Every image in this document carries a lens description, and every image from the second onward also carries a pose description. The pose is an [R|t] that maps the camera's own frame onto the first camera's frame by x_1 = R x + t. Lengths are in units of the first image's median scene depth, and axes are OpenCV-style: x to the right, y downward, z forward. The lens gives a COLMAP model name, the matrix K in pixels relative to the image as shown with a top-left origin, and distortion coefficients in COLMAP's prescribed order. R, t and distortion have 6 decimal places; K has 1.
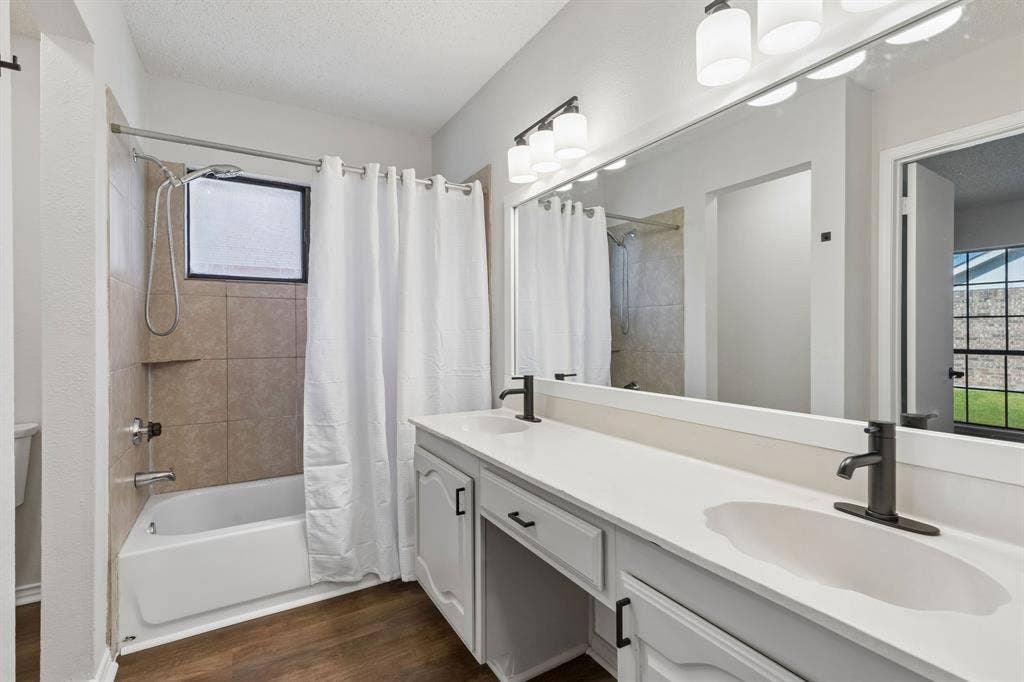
lens RADIAL K [[467.4, 0, 513.8], [0, 467.4, 335.1], [0, 0, 1]] dist [0.002283, -0.000288]
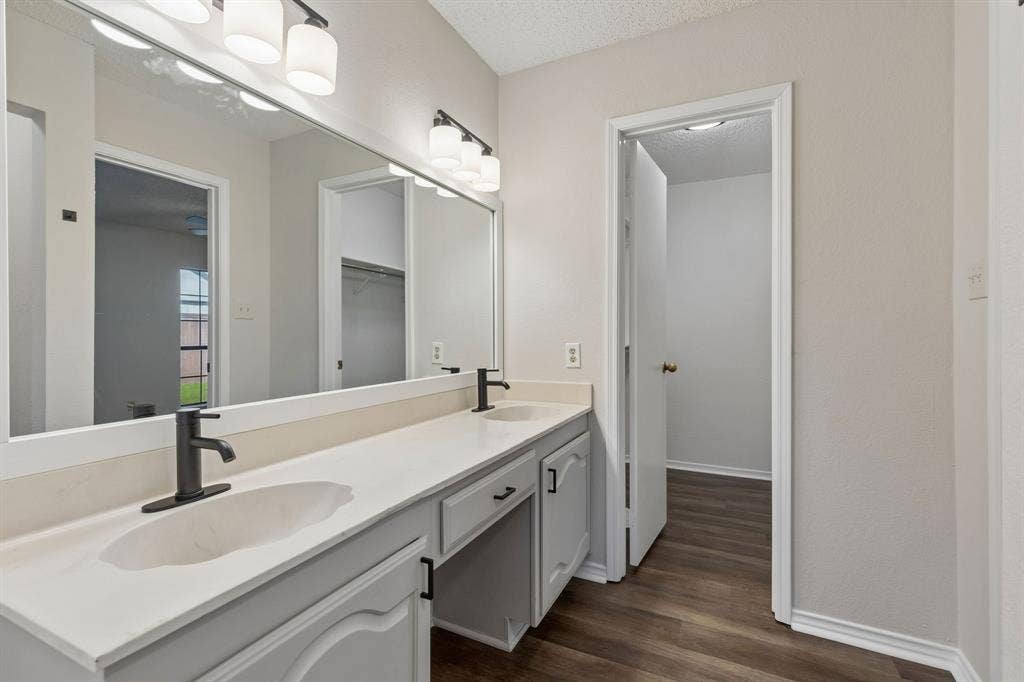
lens RADIAL K [[467.4, 0, 513.8], [0, 467.4, 335.1], [0, 0, 1]] dist [0.002283, -0.000288]
pose [[-0.549738, 0.002545, 0.835333, -0.753496], [-0.002061, 0.999988, -0.004403, 0.009365], [-0.835335, -0.004142, -0.549726, 1.272264]]
